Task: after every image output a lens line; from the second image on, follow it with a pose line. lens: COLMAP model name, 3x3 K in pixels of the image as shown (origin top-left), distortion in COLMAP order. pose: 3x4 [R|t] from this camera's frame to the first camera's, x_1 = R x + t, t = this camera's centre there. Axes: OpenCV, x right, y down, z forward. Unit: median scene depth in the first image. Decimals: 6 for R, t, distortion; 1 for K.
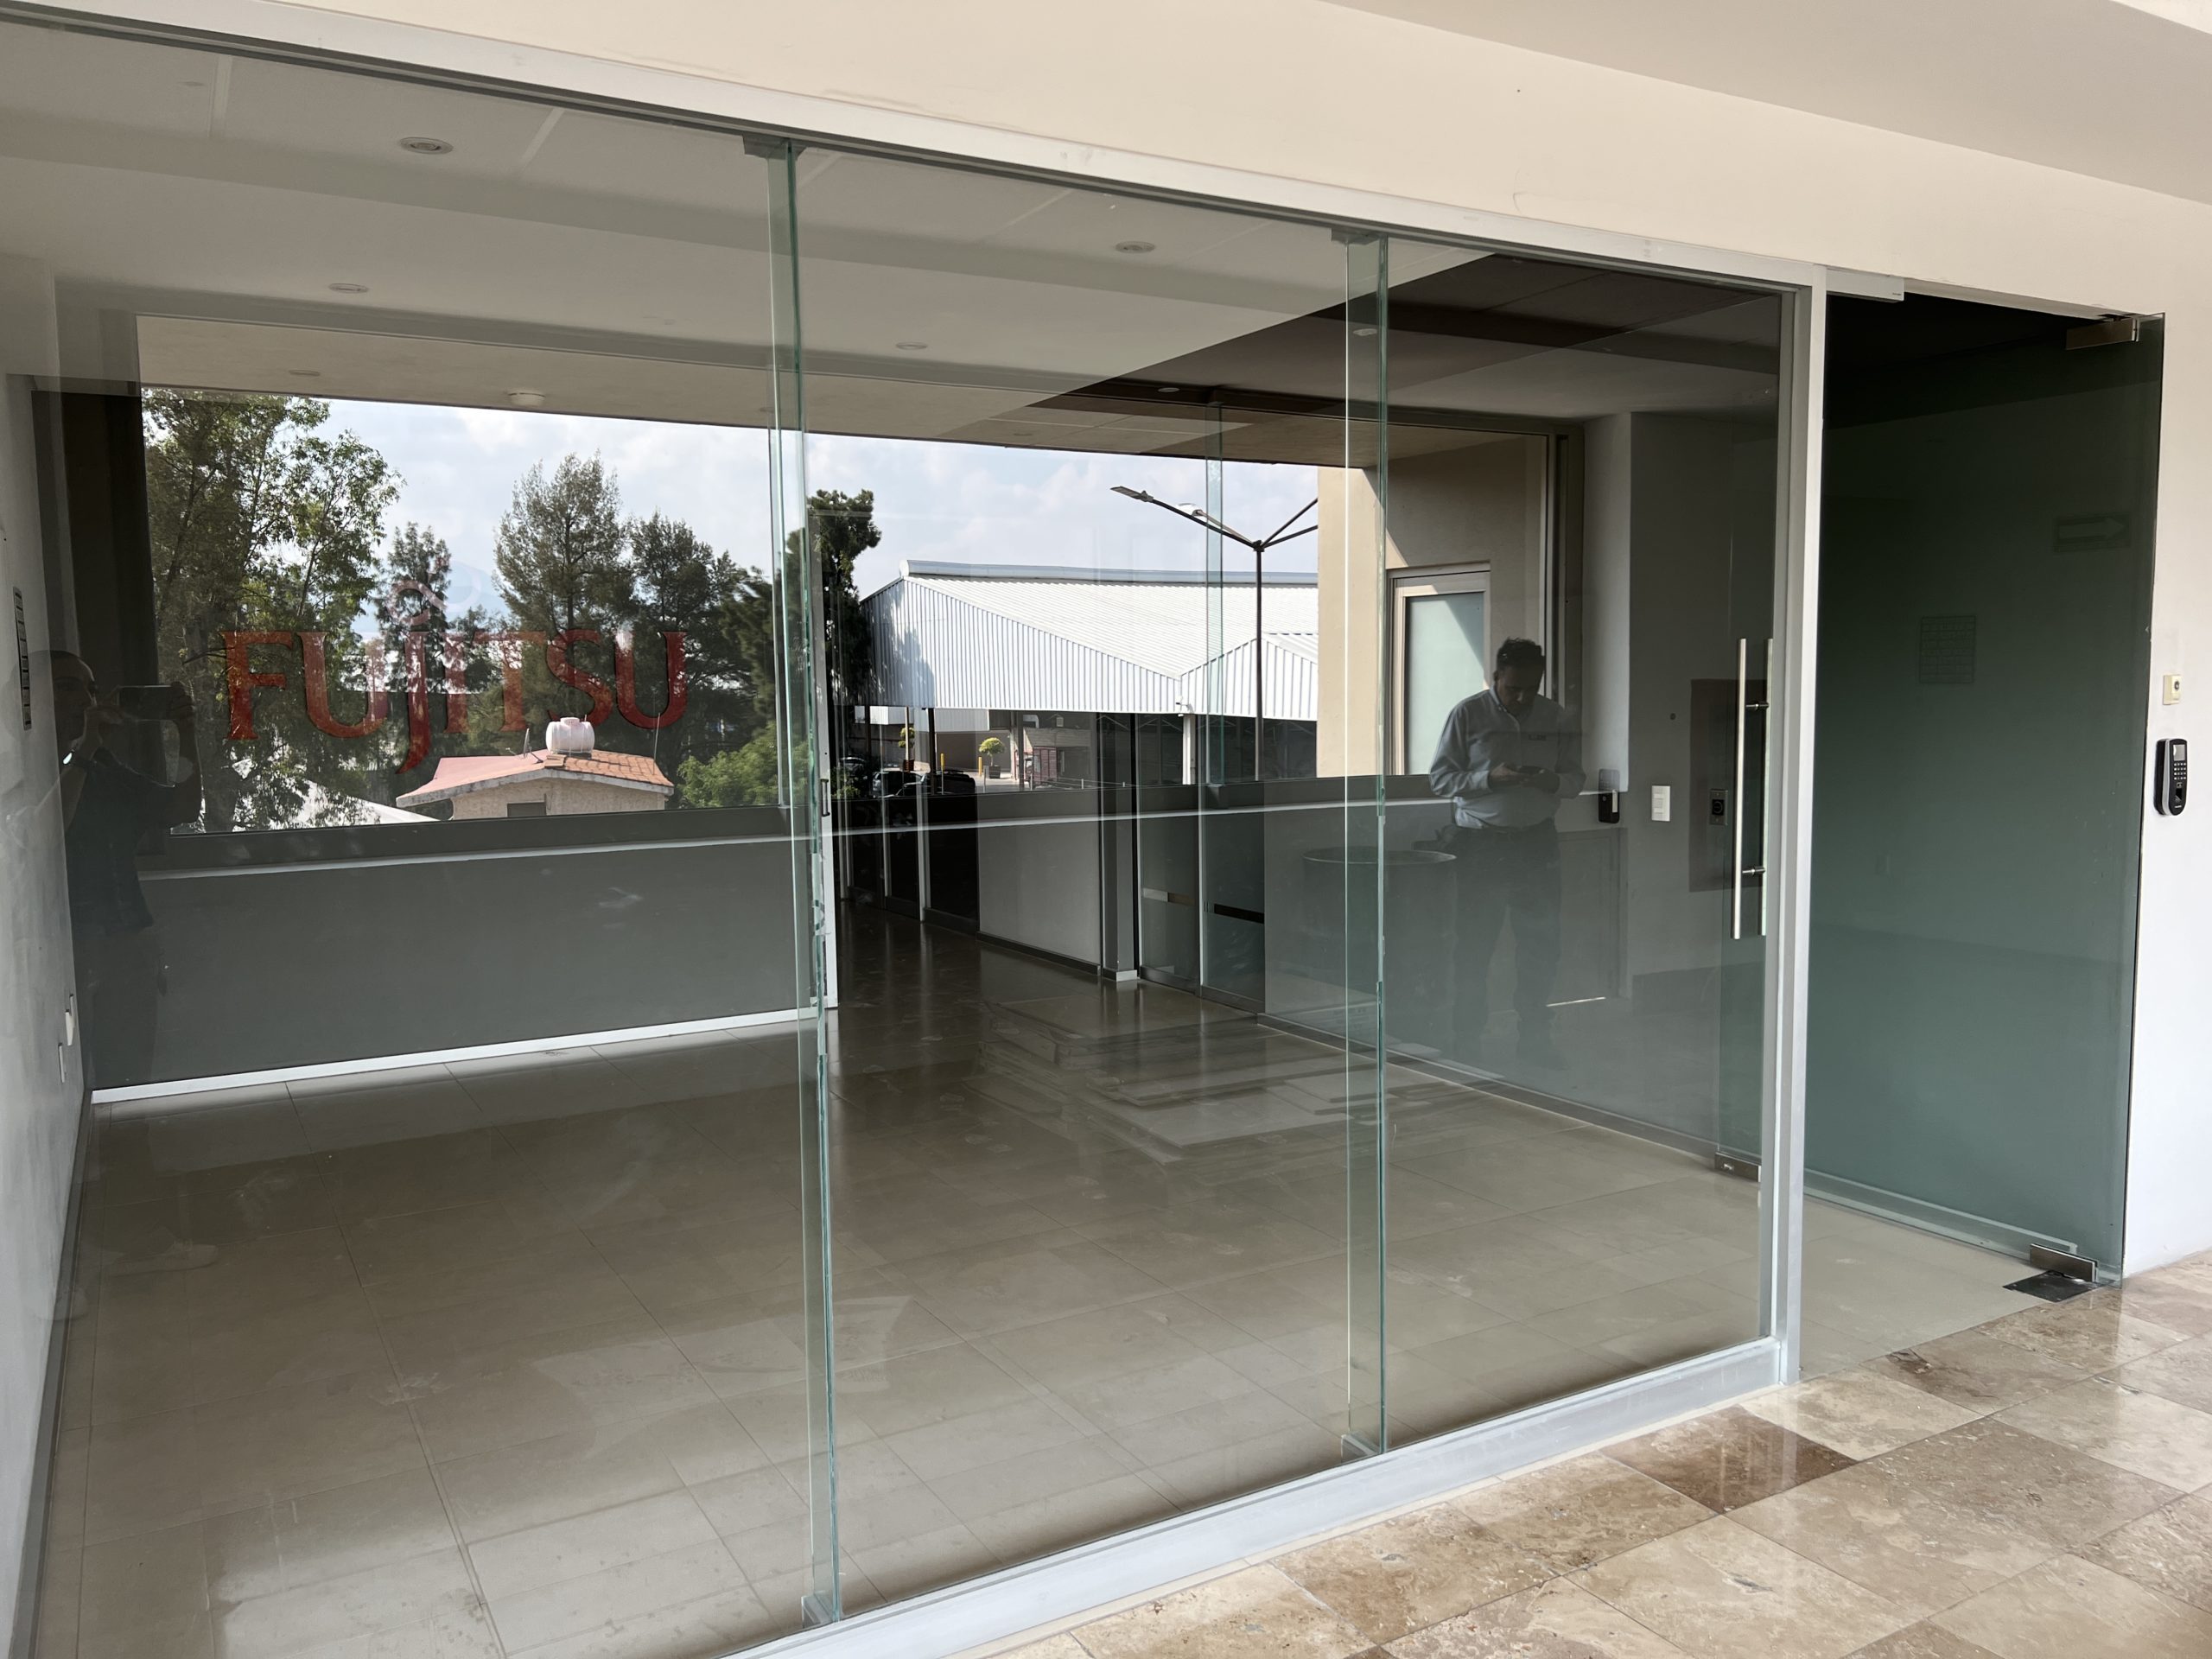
lens RADIAL K [[1694.9, 0, 1110.6], [0, 1694.9, 832.8], [0, 0, 1]] dist [-0.001282, -0.002417]
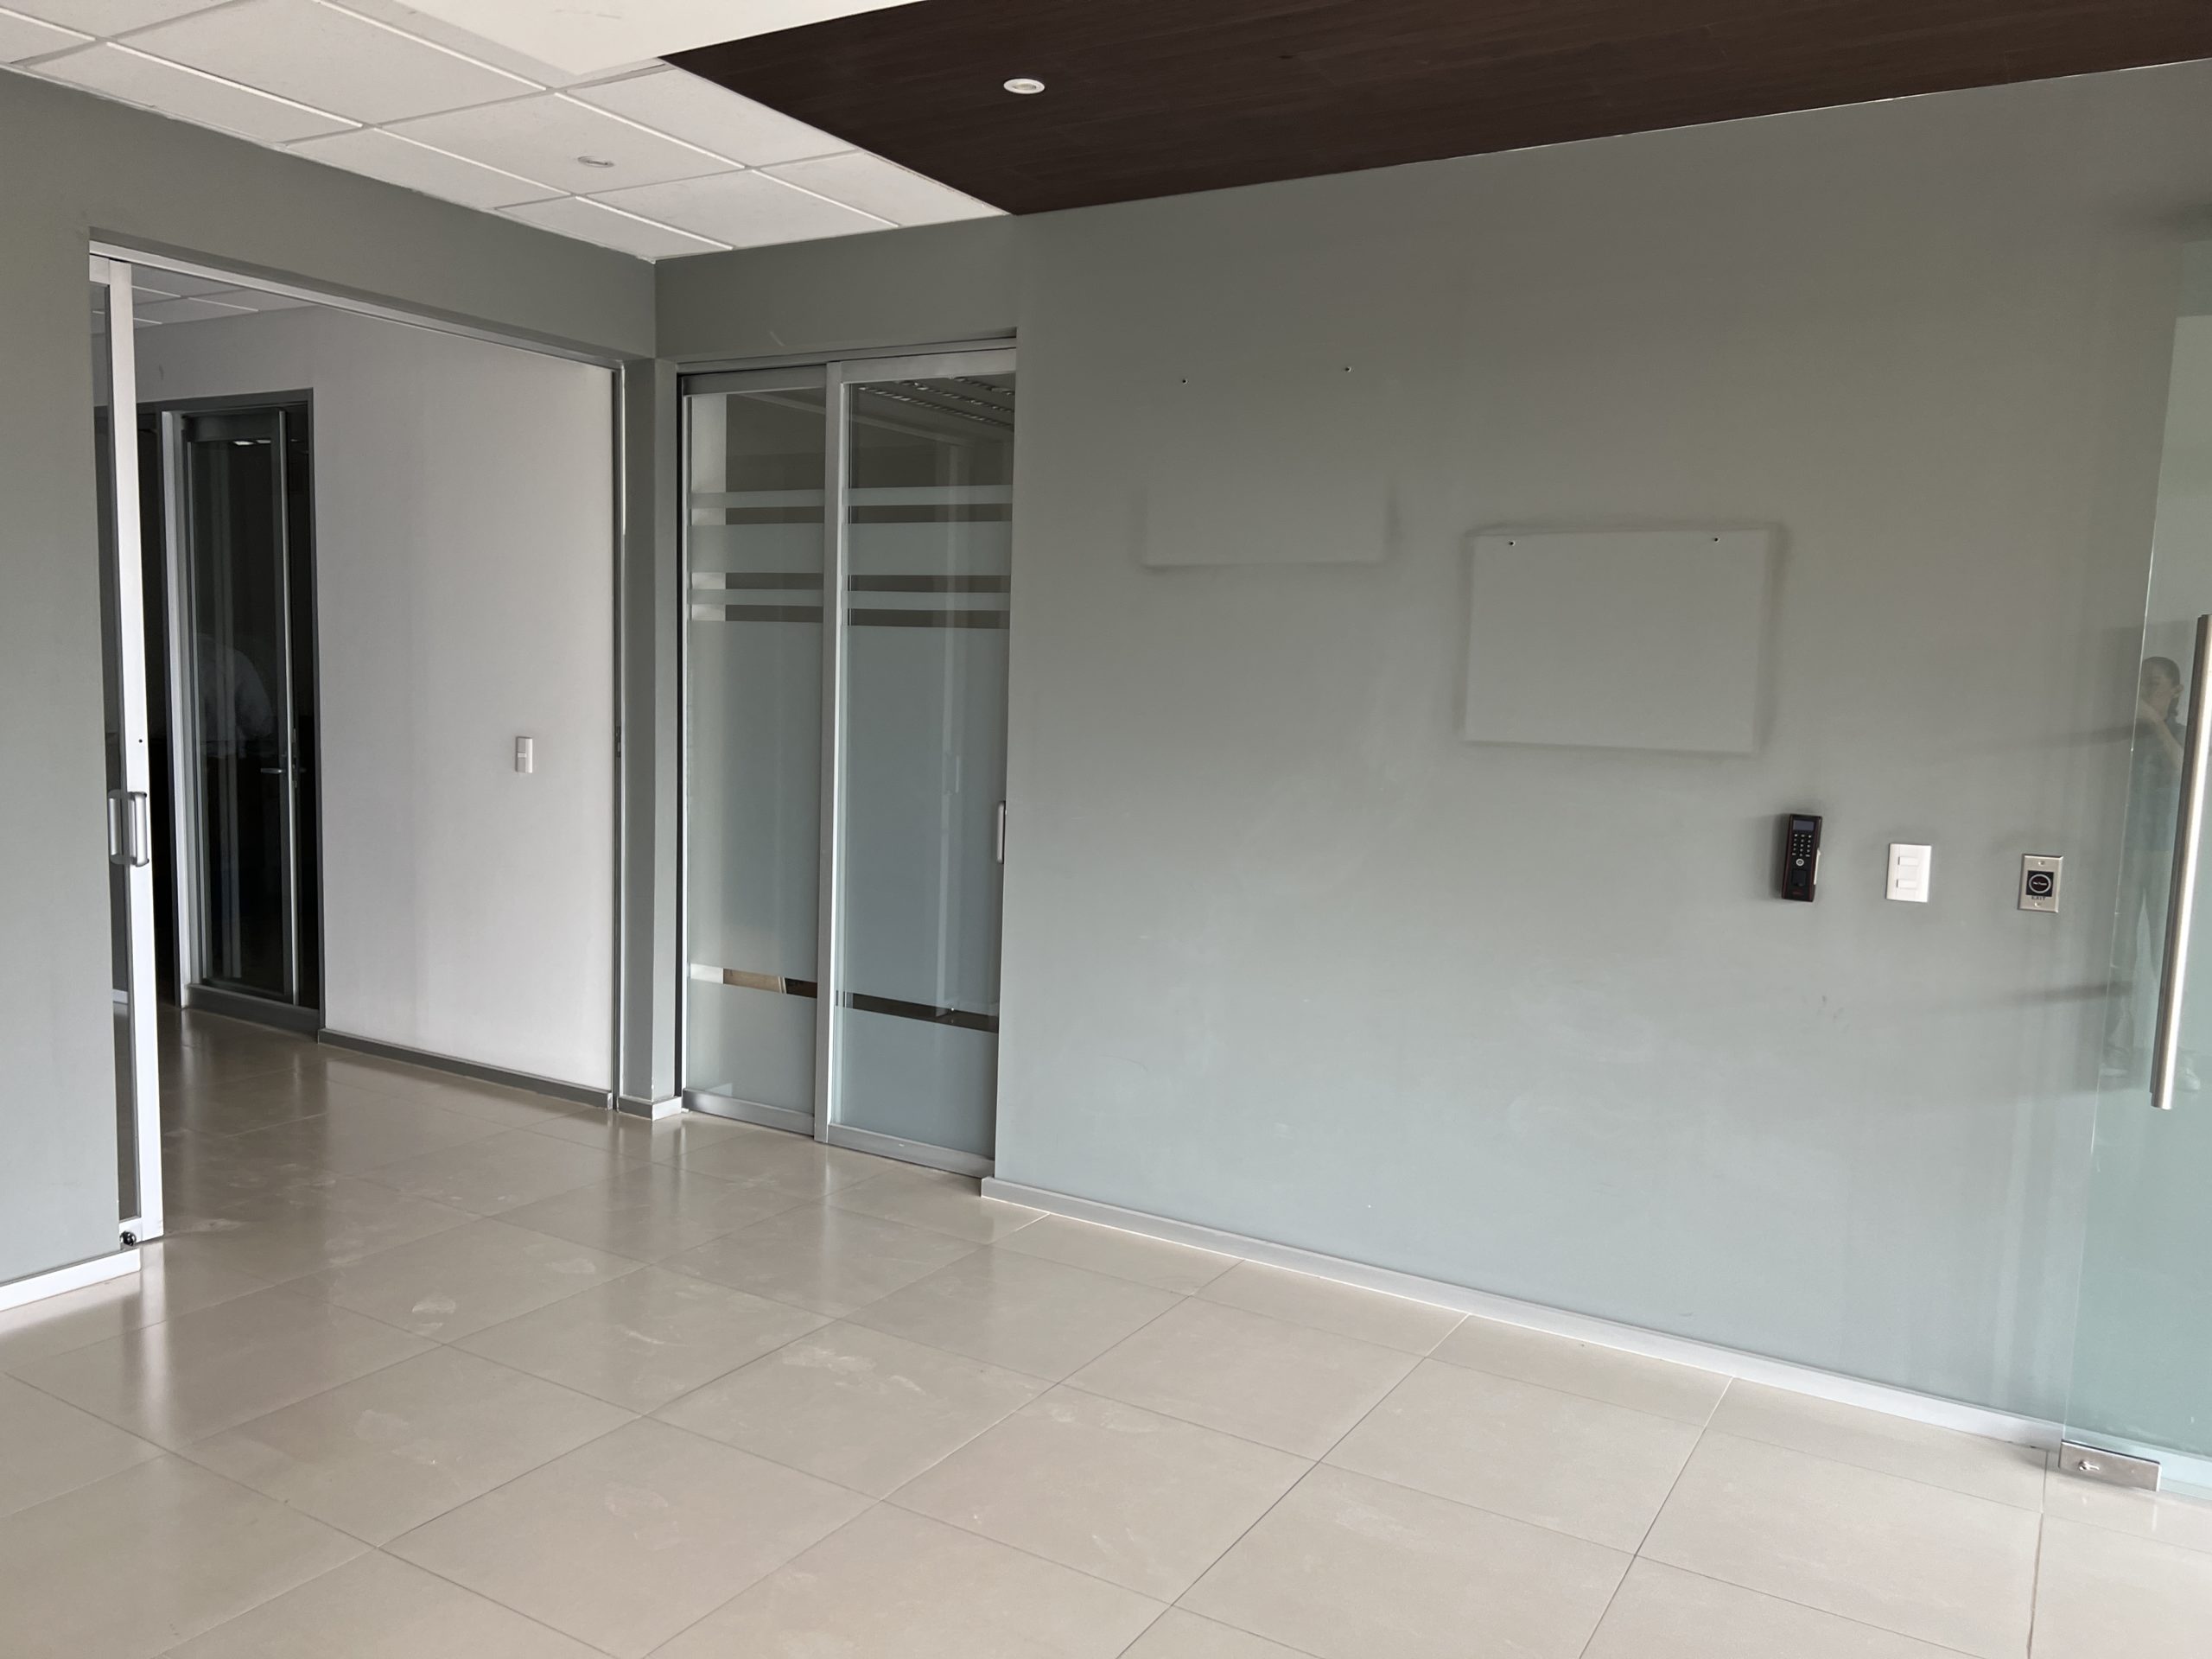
lens RADIAL K [[1694.9, 0, 1103.1], [0, 1694.9, 833.3], [0, 0, 1]] dist [-0.001282, -0.002417]
pose [[0.864292, -0.000576, 0.502989, -0.162068], [-0.006904, 0.999892, 0.013007, -0.024466], [-0.502942, -0.014714, 0.864195, 0.388404]]
